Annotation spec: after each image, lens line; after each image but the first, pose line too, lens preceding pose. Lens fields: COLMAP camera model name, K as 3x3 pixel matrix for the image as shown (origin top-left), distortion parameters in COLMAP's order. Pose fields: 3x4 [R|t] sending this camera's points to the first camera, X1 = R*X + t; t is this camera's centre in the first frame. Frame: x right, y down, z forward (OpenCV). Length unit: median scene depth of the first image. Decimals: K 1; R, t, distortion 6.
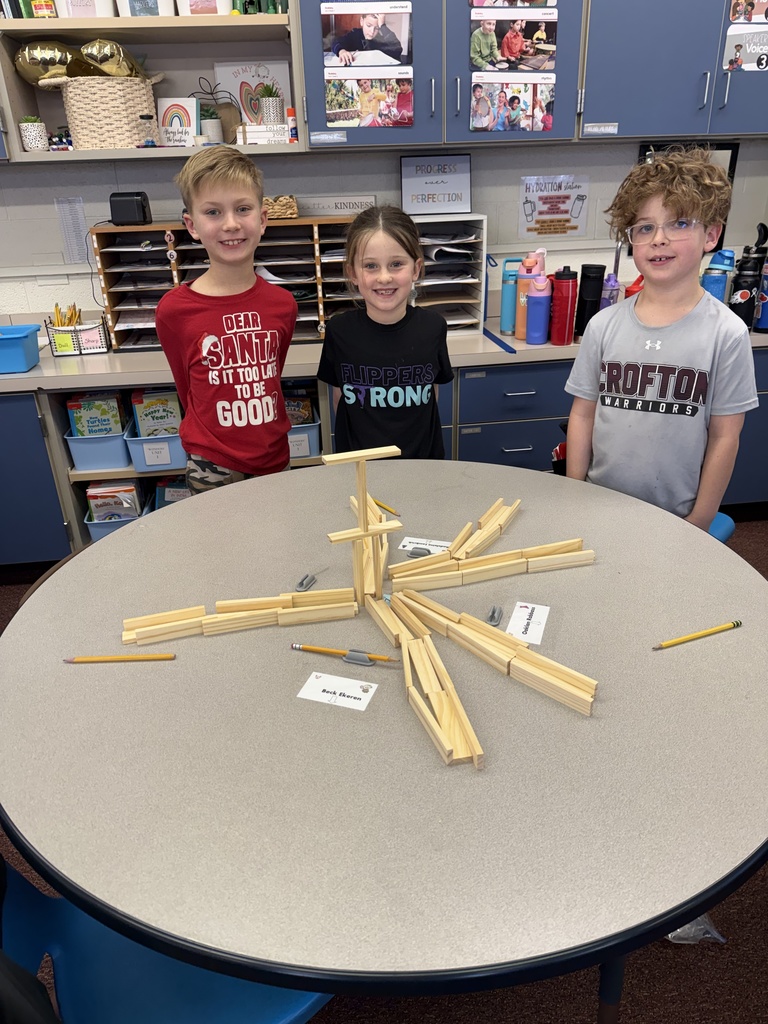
lens RADIAL K [[714.4, 0, 389.4], [0, 714.4, 509.8], [0, 0, 1]] dist [-0.003040, -0.004706]
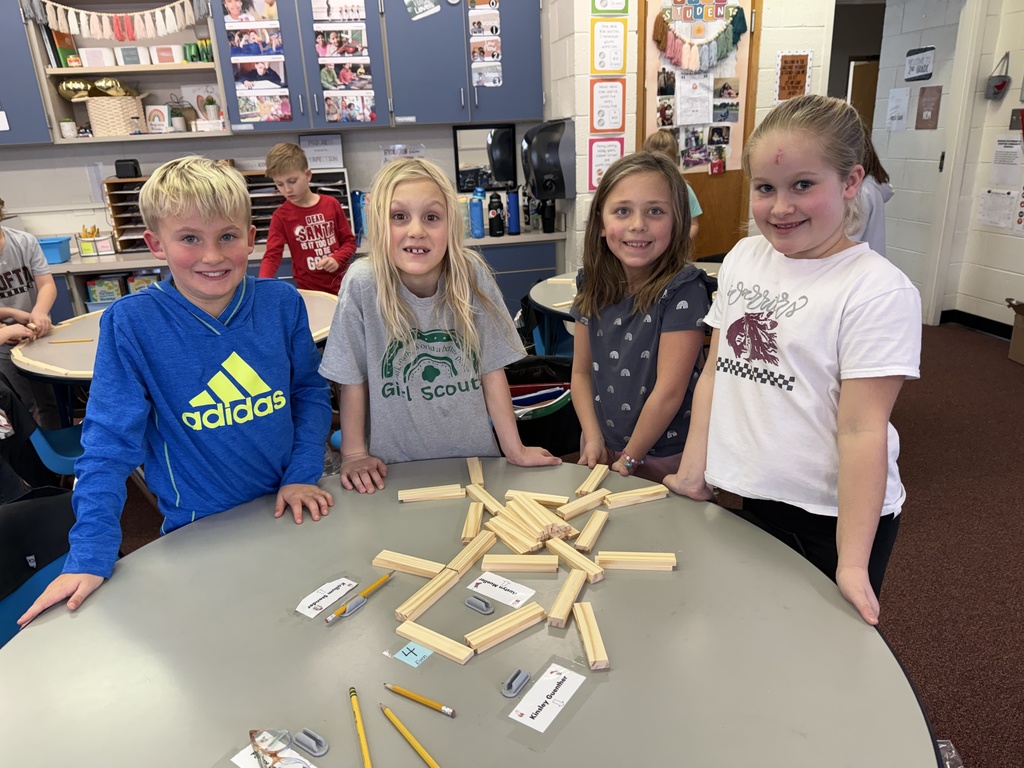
lens RADIAL K [[714.4, 0, 509.6], [0, 714.4, 383.1], [0, 0, 1]] dist [-0.003040, -0.004706]
pose [[0.998831, -0.027292, 0.039887, 0.476702], [0.031020, 0.994894, -0.096036, 0.284462], [-0.037062, 0.097161, 0.994578, -0.690784]]
